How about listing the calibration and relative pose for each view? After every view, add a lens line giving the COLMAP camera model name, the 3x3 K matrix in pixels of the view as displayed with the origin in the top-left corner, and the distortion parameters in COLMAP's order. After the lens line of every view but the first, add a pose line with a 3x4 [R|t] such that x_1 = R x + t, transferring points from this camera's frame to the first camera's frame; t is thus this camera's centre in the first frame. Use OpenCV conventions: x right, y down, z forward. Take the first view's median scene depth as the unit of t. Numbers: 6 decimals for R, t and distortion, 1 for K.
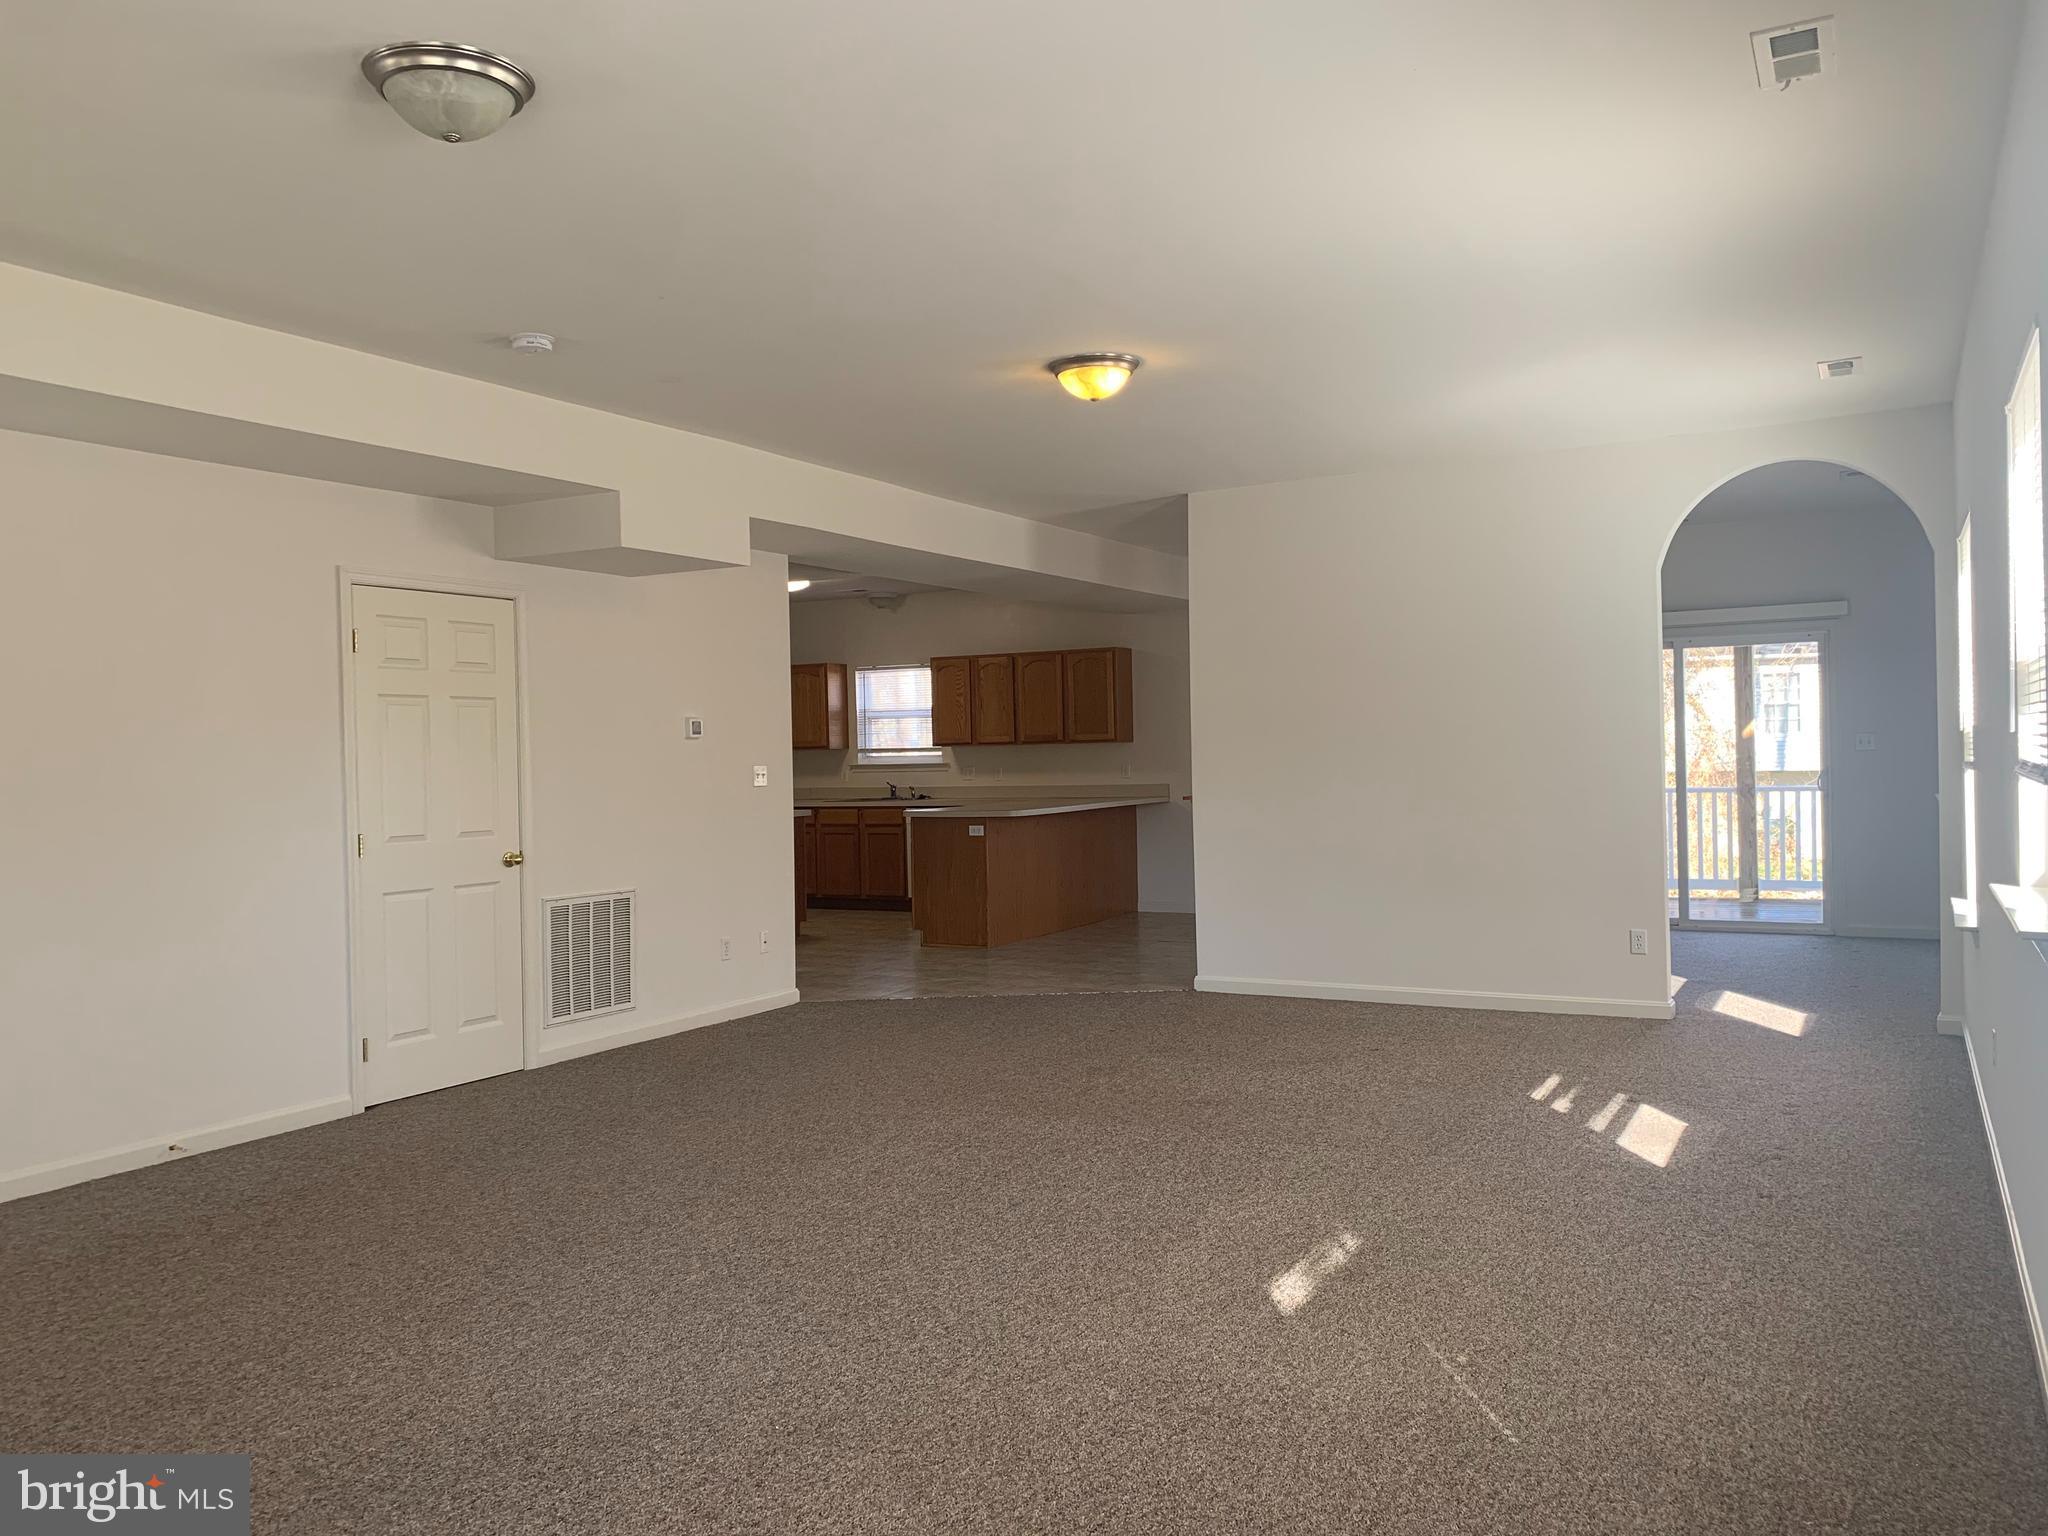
lens RADIAL K [[1589.2, 0, 1024.0], [0, 1589.2, 768.0], [0, 0, 1]] dist [0.066121, -0.055947]
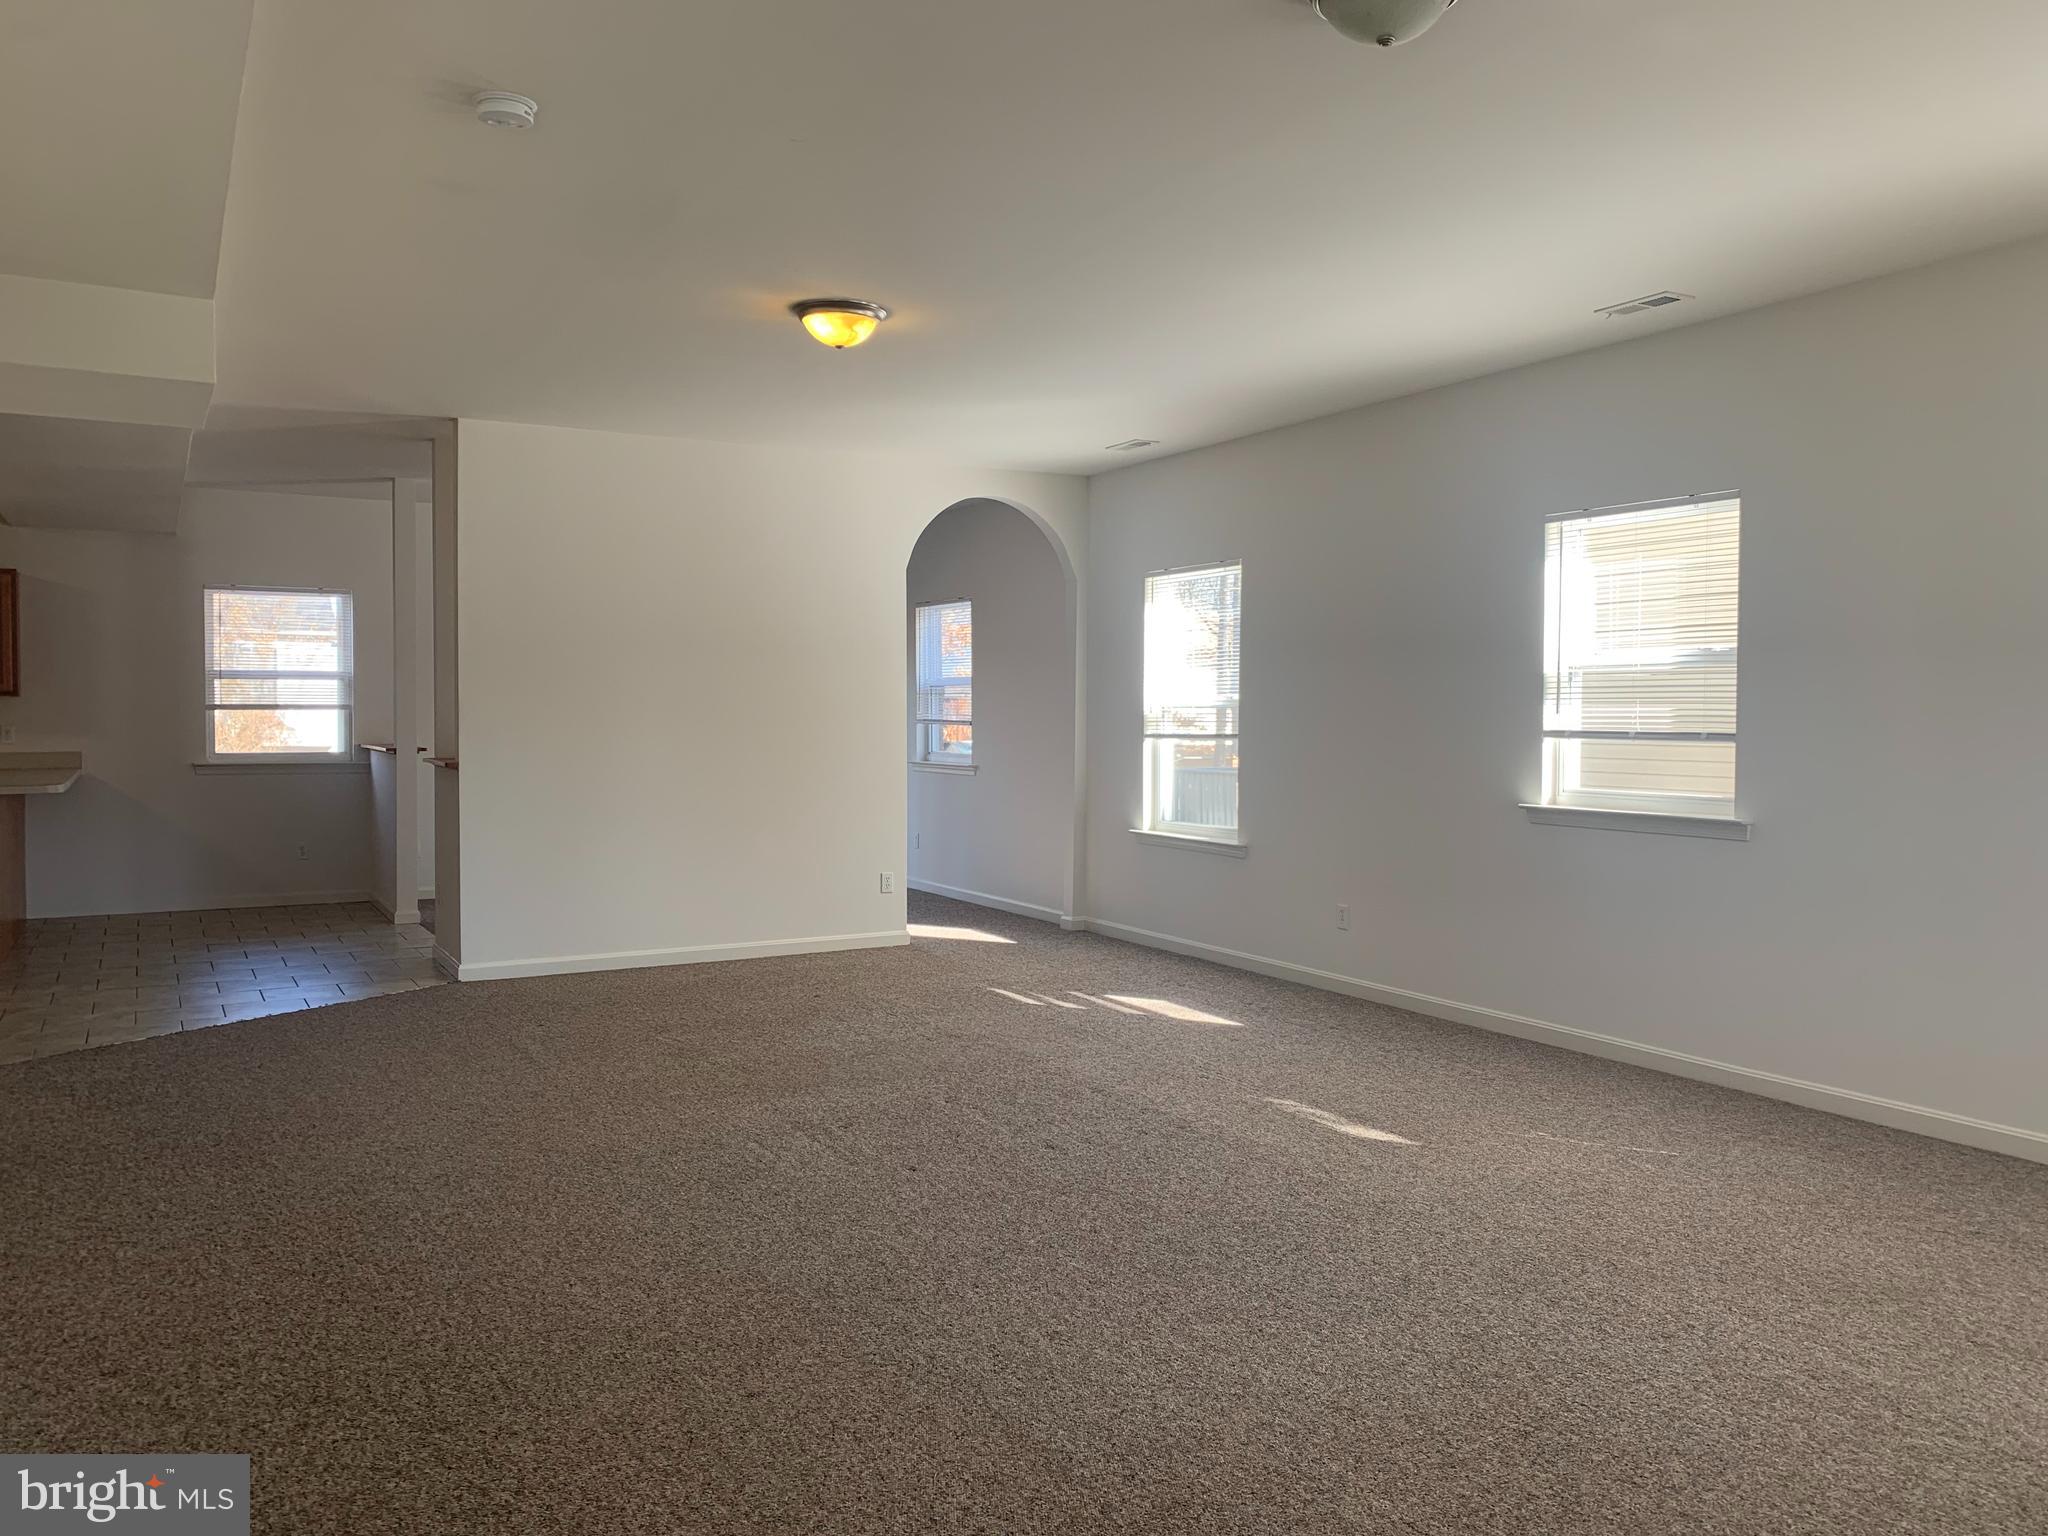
lens RADIAL K [[1589.2, 0, 1024.0], [0, 1589.2, 768.0], [0, 0, 1]] dist [0.066121, -0.055947]
pose [[0.507498, -0.004313, 0.861642, -0.802737], [-0.007686, 0.999925, 0.009533, 0.015919], [-0.861619, -0.011461, 0.507427, 0.436981]]
